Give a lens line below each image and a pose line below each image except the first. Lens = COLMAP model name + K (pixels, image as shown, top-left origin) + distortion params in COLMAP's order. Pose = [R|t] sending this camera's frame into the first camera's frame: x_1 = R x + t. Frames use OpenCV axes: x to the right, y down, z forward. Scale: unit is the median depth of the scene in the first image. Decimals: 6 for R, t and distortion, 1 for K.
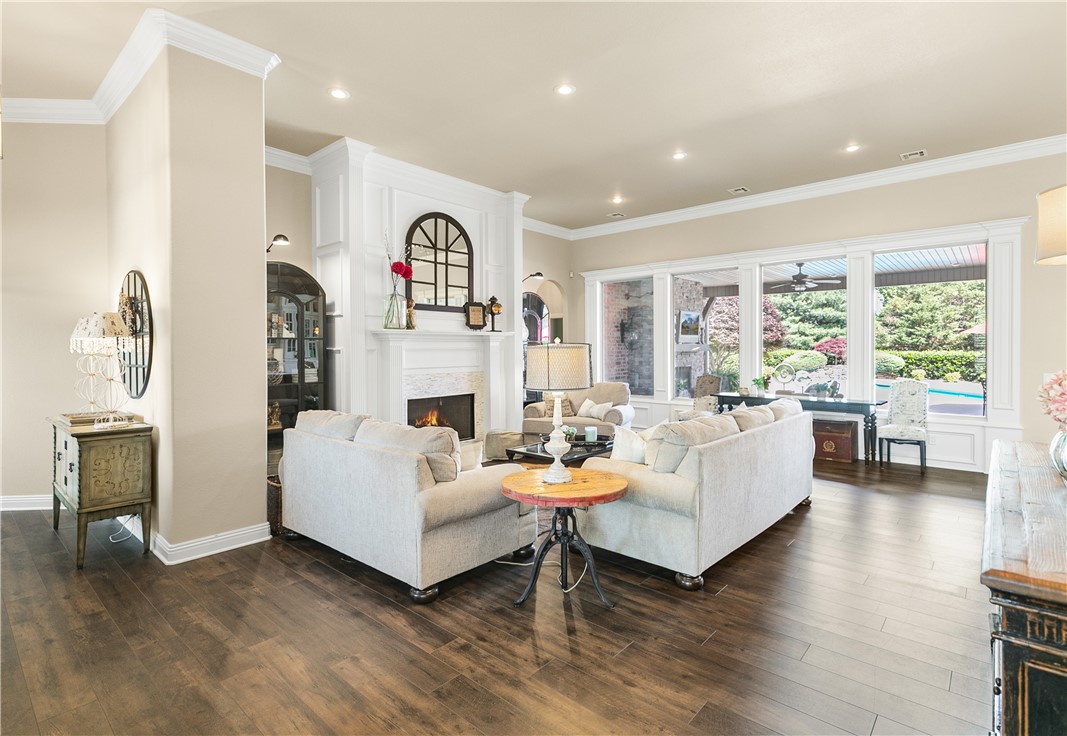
lens RADIAL K [[524.1, 0, 546.0], [0, 524.1, 350.1], [0, 0, 1]] dist [0.000673, 0.000108]
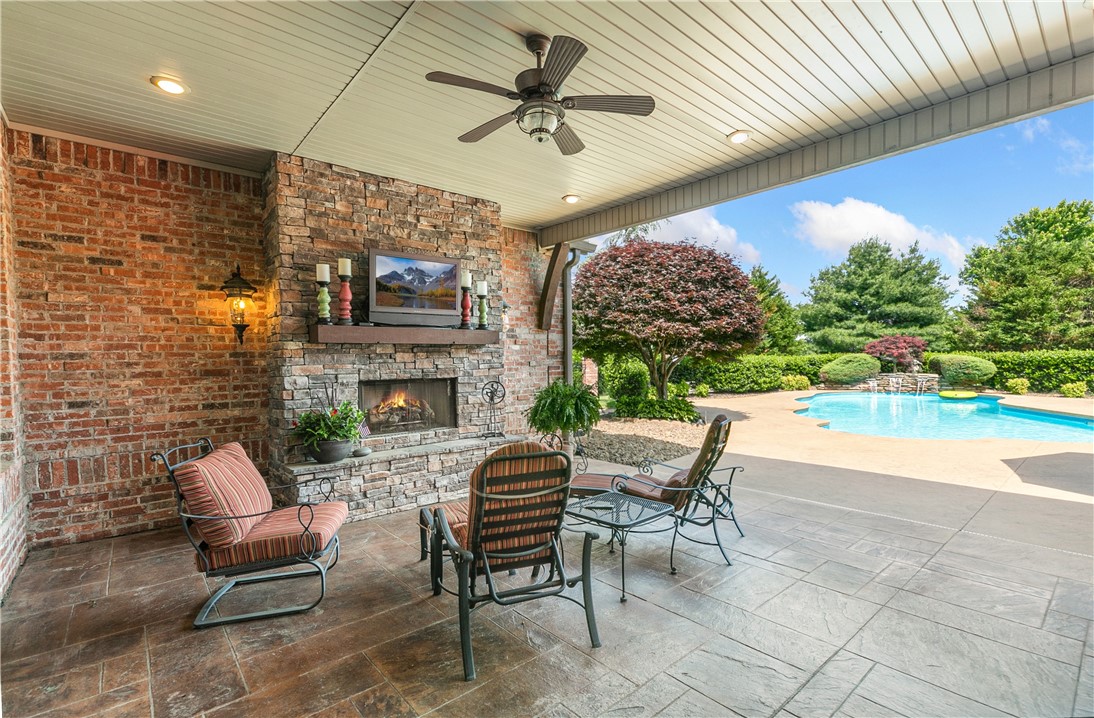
lens RADIAL K [[517.9, 0, 557.5], [0, 517.9, 375.9], [0, 0, 1]] dist [0.000648, 0.000702]
pose [[0.992455, -0.008632, -0.122306, 0.685249], [0.012057, 0.999555, 0.027292, 0.027979], [0.122016, -0.028560, 0.992117, 0.891503]]
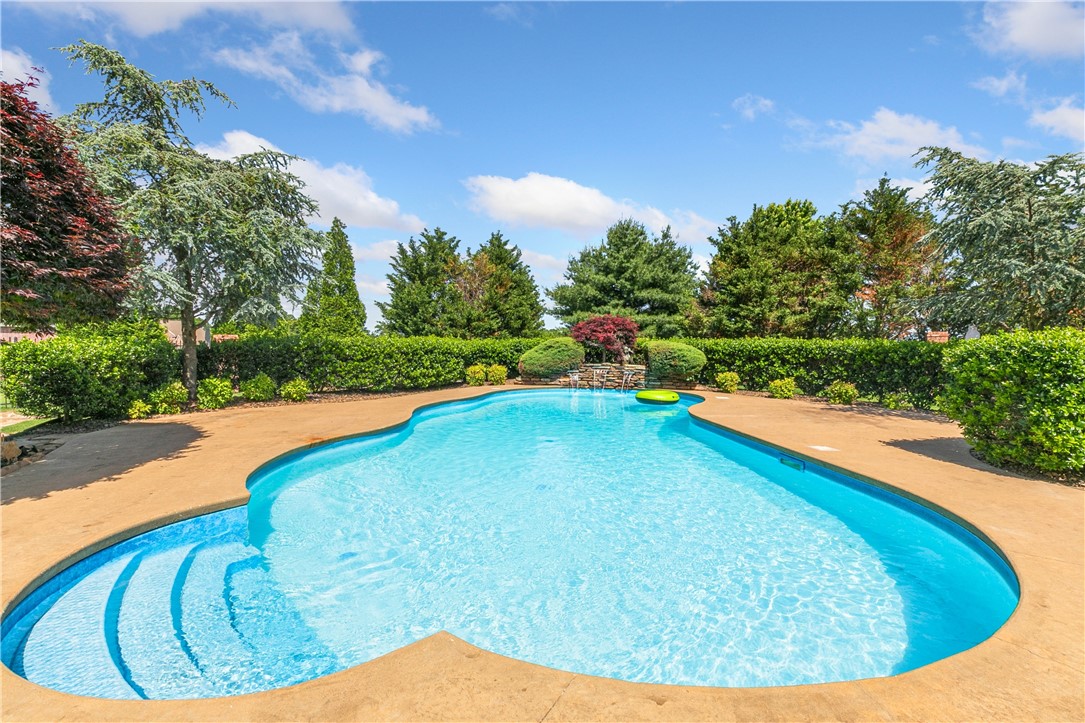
lens RADIAL K [[513.1, 0, 536.4], [0, 513.1, 358.4], [0, 0, 1]] dist [0.024309, -0.000069]
pose [[0.982615, 0.002688, 0.185635, 1.461041], [-0.007541, 0.999648, 0.025441, 0.037179], [-0.185501, -0.026399, 0.982289, 1.802808]]
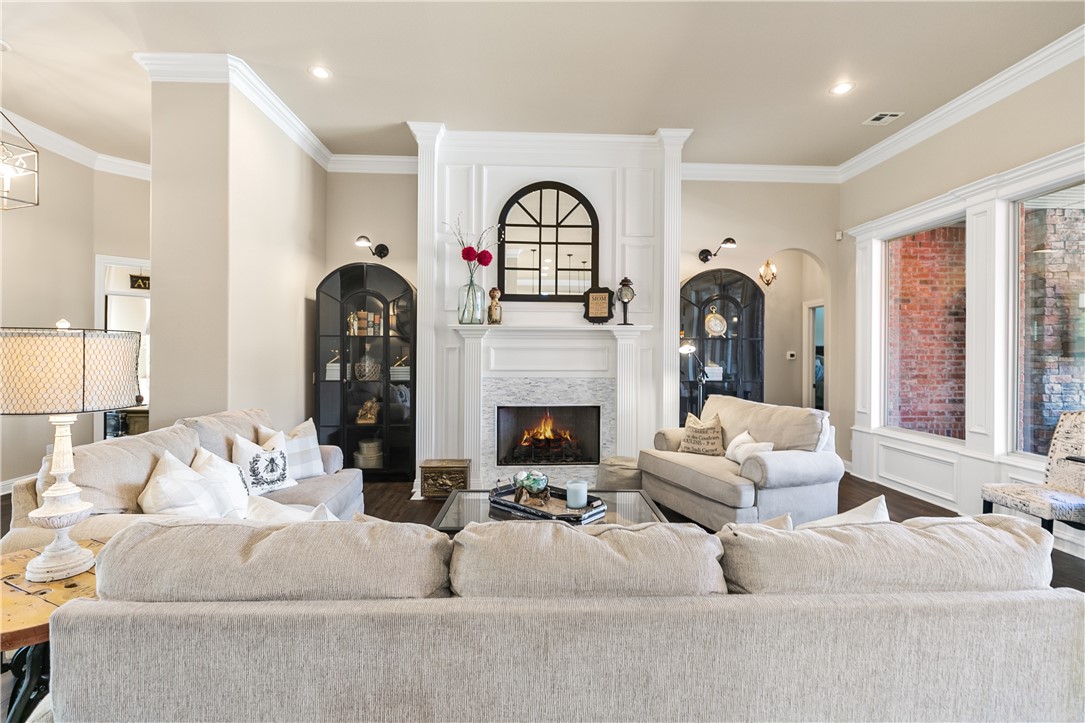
lens RADIAL K [[502.5, 0, 544.1], [0, 502.5, 348.1], [0, 0, 1]] dist [0.000770, 0.000009]
pose [[0.690786, 0.003190, -0.723053, 0.341342], [-0.009862, 0.999939, -0.005010, 0.001945], [0.722992, 0.010592, 0.690775, 0.428783]]
